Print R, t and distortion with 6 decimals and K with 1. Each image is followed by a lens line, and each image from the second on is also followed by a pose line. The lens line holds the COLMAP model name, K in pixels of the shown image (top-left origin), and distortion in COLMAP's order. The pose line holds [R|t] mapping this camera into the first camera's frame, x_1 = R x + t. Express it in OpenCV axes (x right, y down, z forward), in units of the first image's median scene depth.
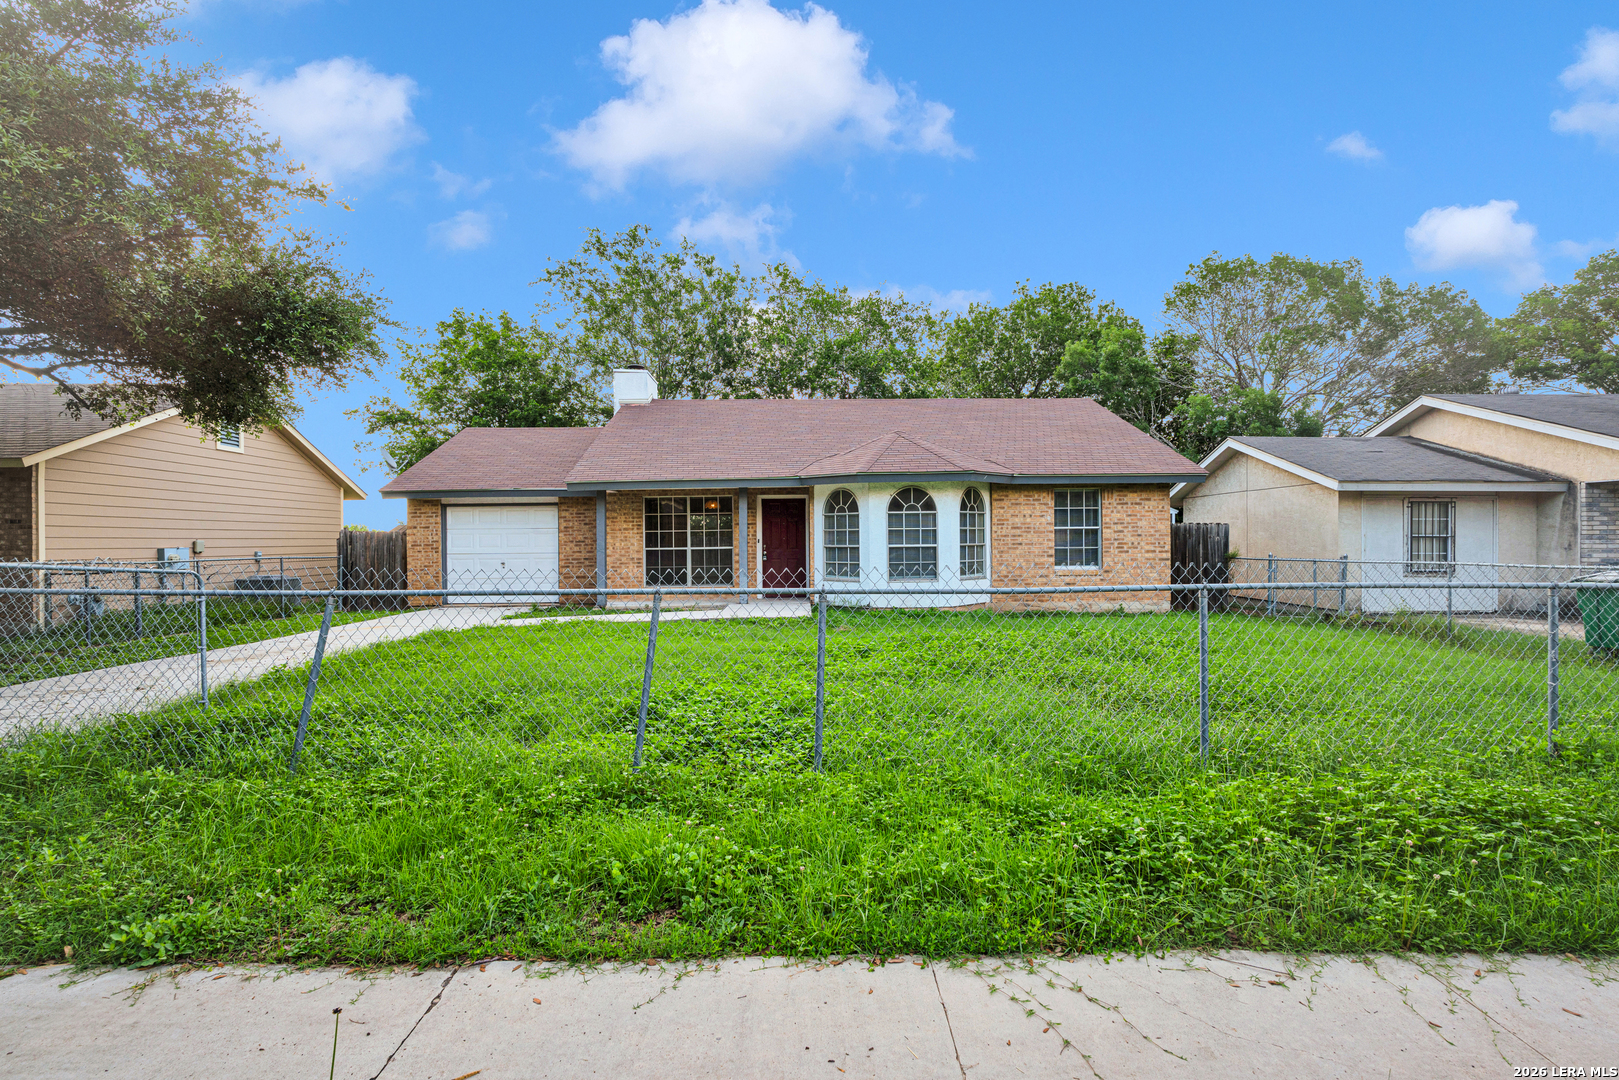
lens RADIAL K [[804.9, 0, 813.0], [0, 804.9, 541.5], [0, 0, 1]] dist [-0.000673, -0.000036]
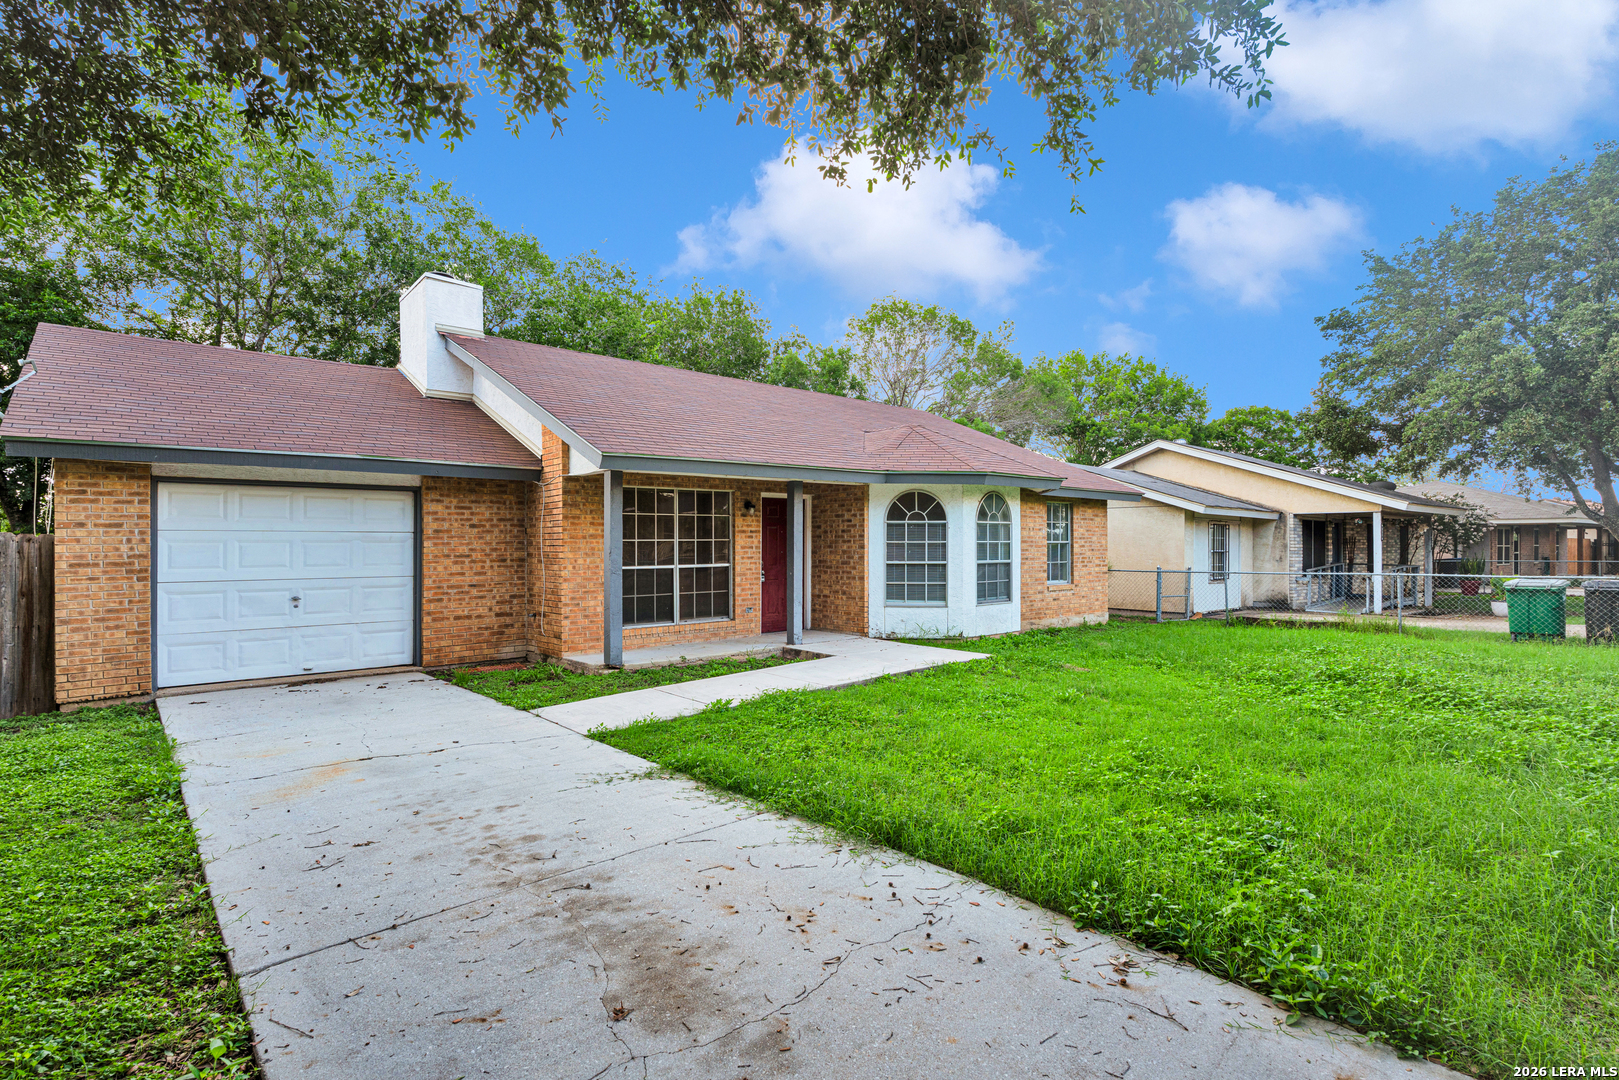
lens RADIAL K [[804.9, 0, 807.6], [0, 804.9, 543.7], [0, 0, 1]] dist [-0.000673, -0.000036]
pose [[0.762279, 0.007952, 0.647200, -0.532135], [-0.006219, 0.999968, -0.004963, -0.008299], [-0.647219, -0.000242, 0.762304, 0.448670]]
